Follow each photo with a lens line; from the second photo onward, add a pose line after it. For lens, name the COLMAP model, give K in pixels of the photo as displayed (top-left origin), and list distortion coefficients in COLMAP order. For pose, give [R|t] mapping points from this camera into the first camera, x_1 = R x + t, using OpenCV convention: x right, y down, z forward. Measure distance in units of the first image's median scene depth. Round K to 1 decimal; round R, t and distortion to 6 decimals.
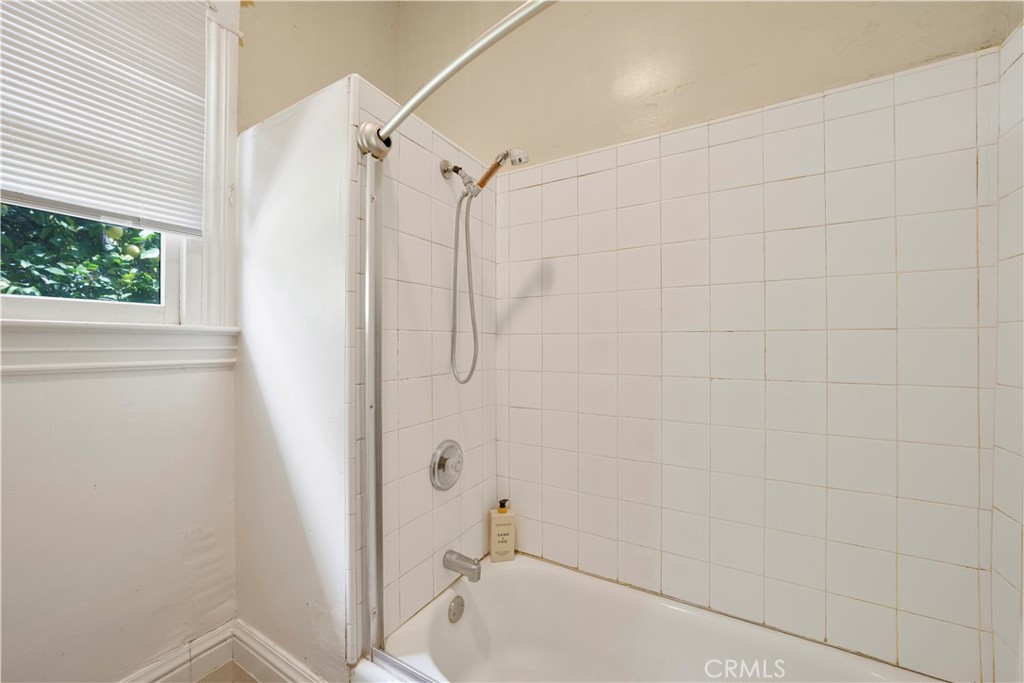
lens RADIAL K [[387.2, 0, 514.2], [0, 387.2, 340.7], [0, 0, 1]] dist [-0.016309, 0.000453]
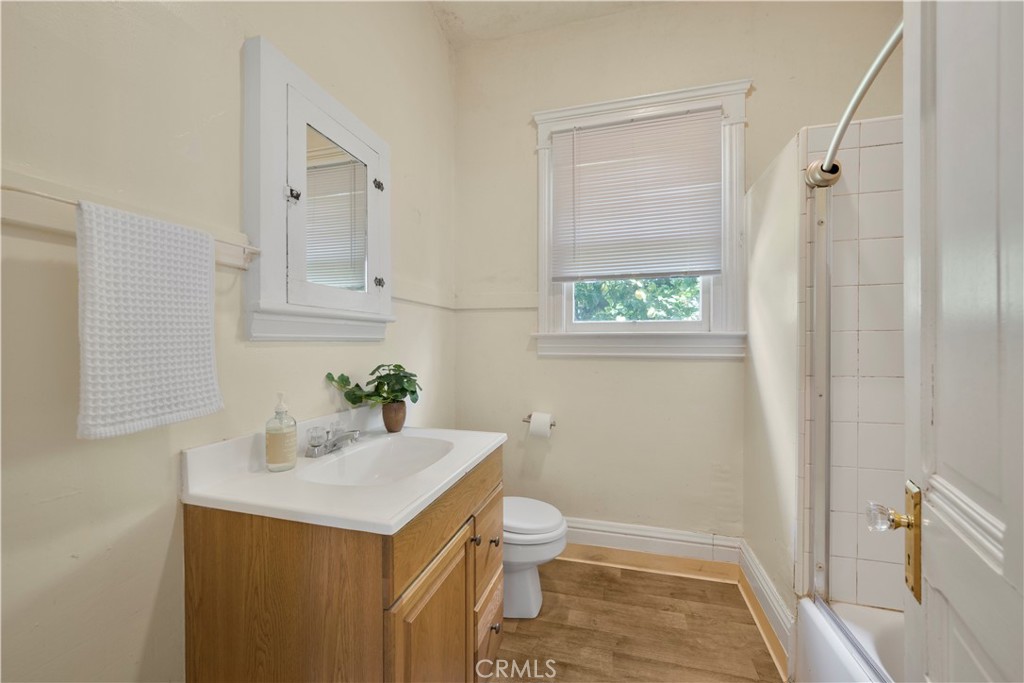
lens RADIAL K [[387.2, 0, 511.1], [0, 387.2, 343.7], [0, 0, 1]] dist [-0.016309, 0.000453]
pose [[0.248839, 0.000803, -0.968545, 0.471286], [0.003664, 0.999992, 0.001771, 0.002497], [0.968538, -0.003990, 0.248834, -0.200348]]
